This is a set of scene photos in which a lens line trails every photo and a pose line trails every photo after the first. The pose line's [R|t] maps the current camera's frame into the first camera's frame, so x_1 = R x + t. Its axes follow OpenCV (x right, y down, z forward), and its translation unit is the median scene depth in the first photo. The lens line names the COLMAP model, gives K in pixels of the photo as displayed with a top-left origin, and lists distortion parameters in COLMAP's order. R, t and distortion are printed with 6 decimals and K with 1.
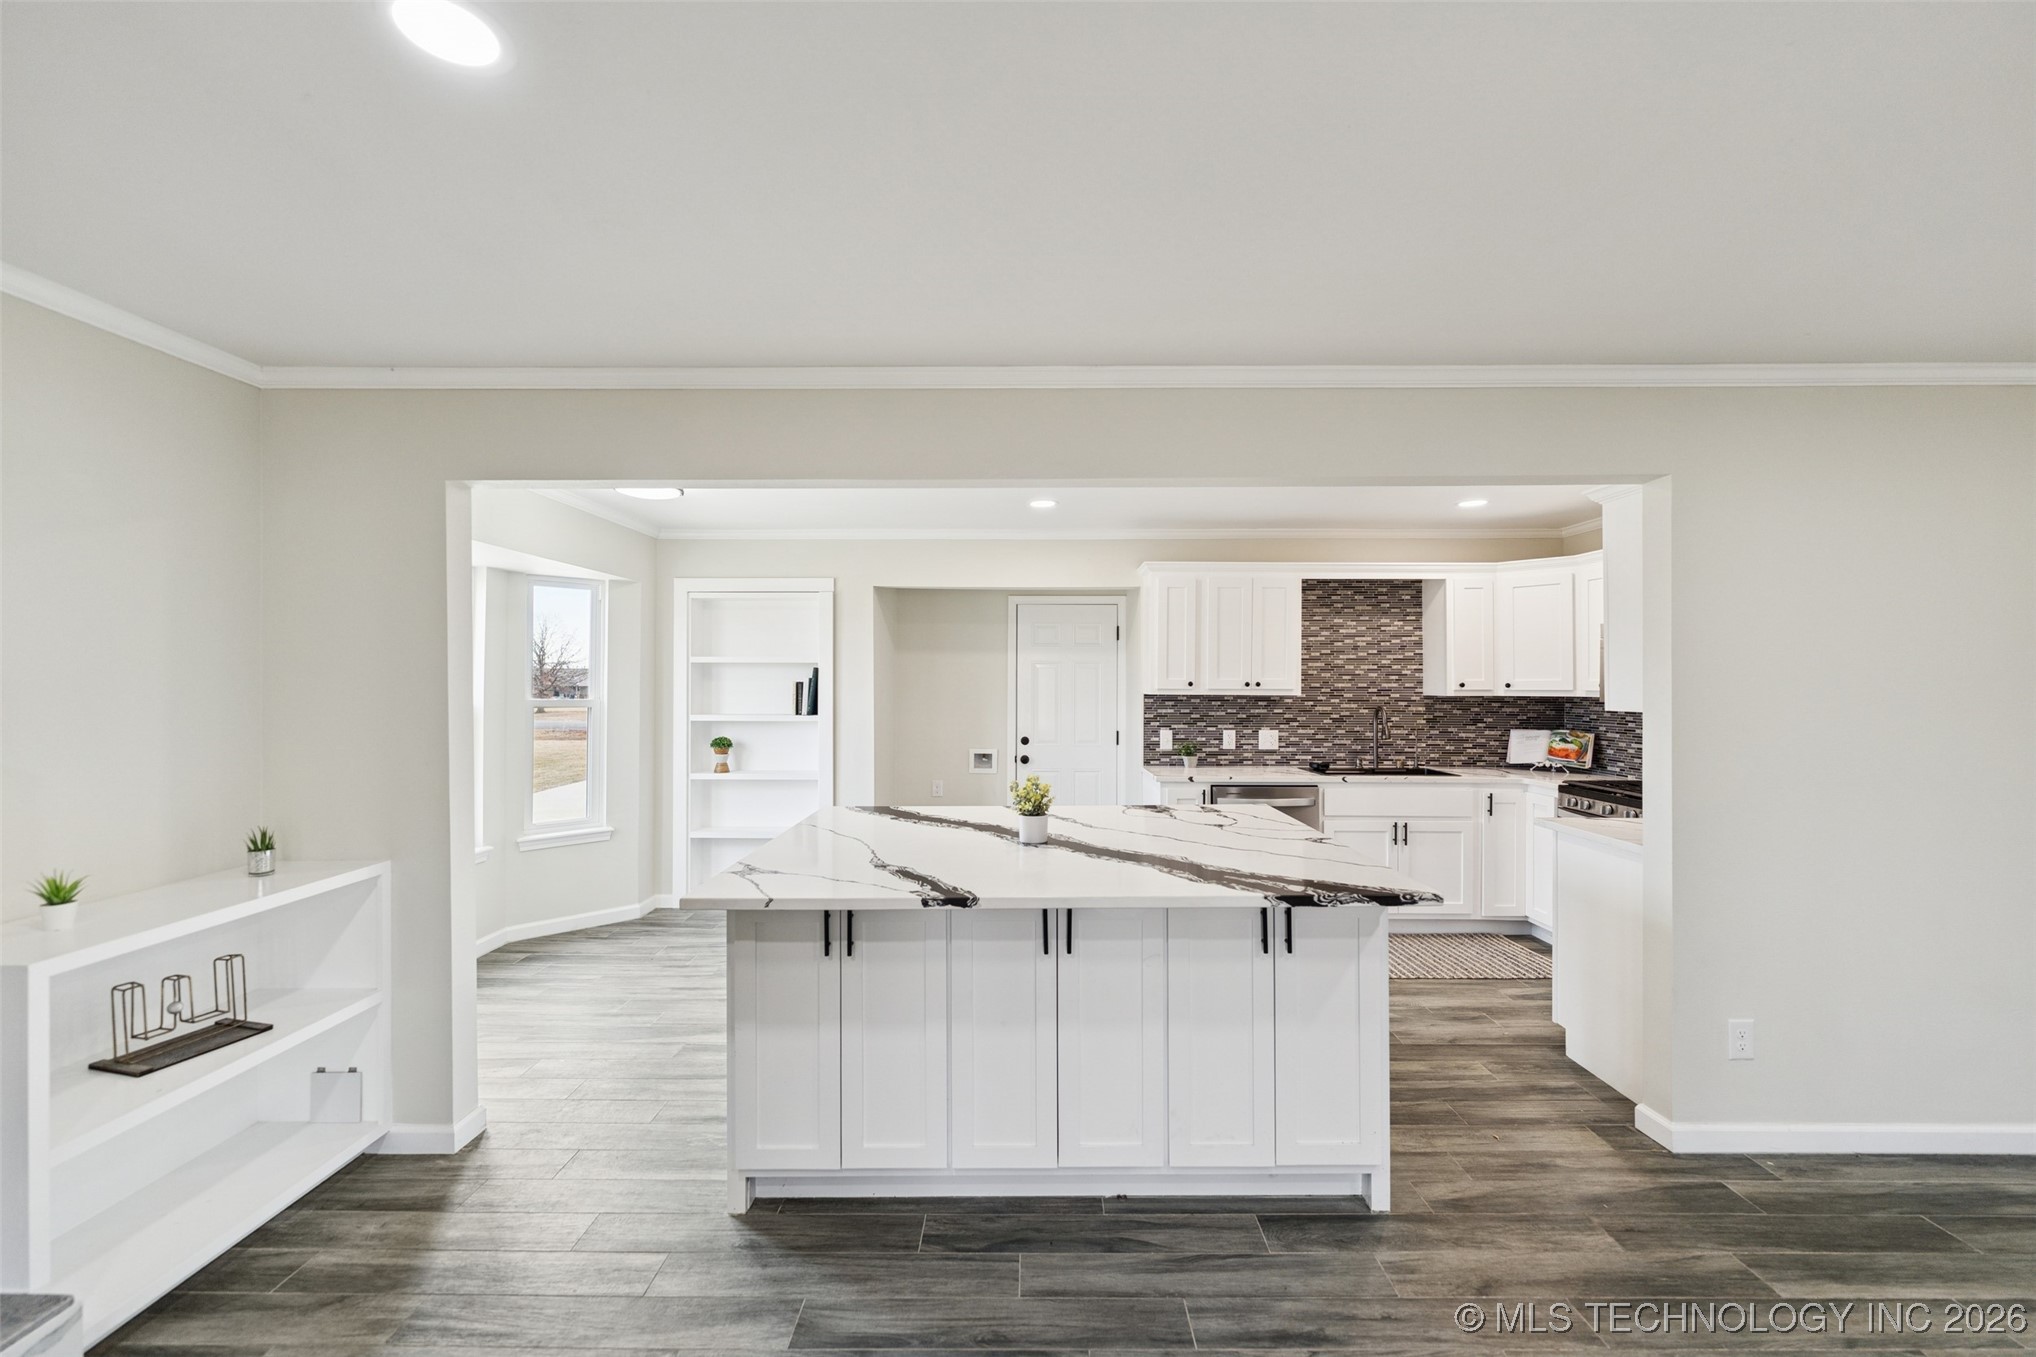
lens RADIAL K [[822.4, 0, 1019.6], [0, 822.4, 676.7], [0, 0, 1]] dist [0.000799, -0.000504]
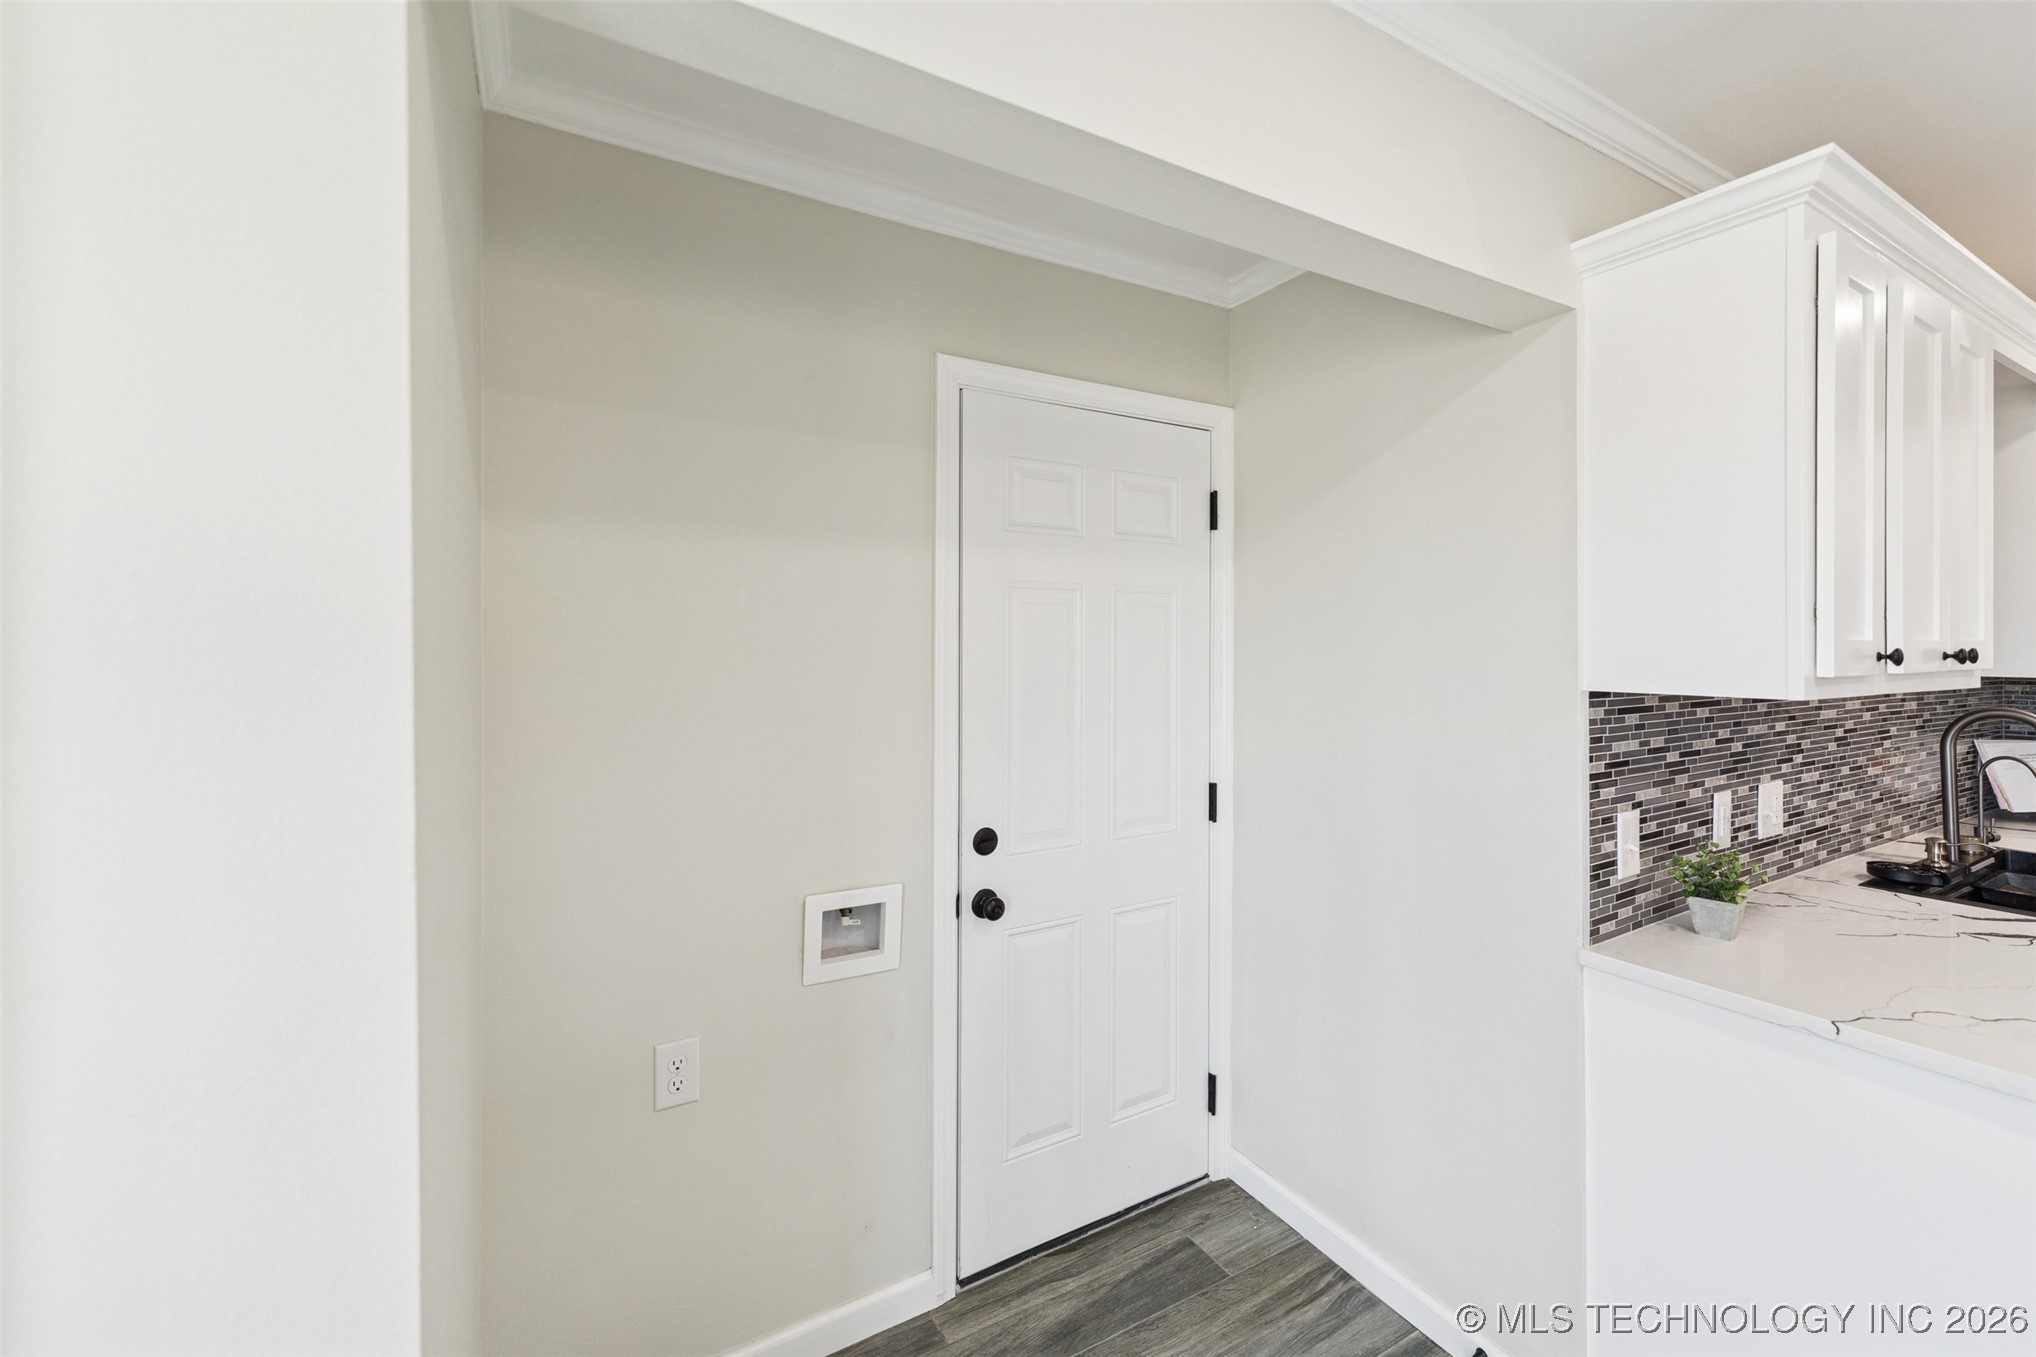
lens RADIAL K [[826.3, 0, 1011.4], [0, 826.3, 641.6], [0, 0, 1]] dist [0.002015, 0.000095]
pose [[0.865869, -0.000701, 0.500271, -0.161655], [-0.001713, 0.999989, 0.004367, 0.003201], [-0.500268, -0.004638, 0.865858, 0.854904]]
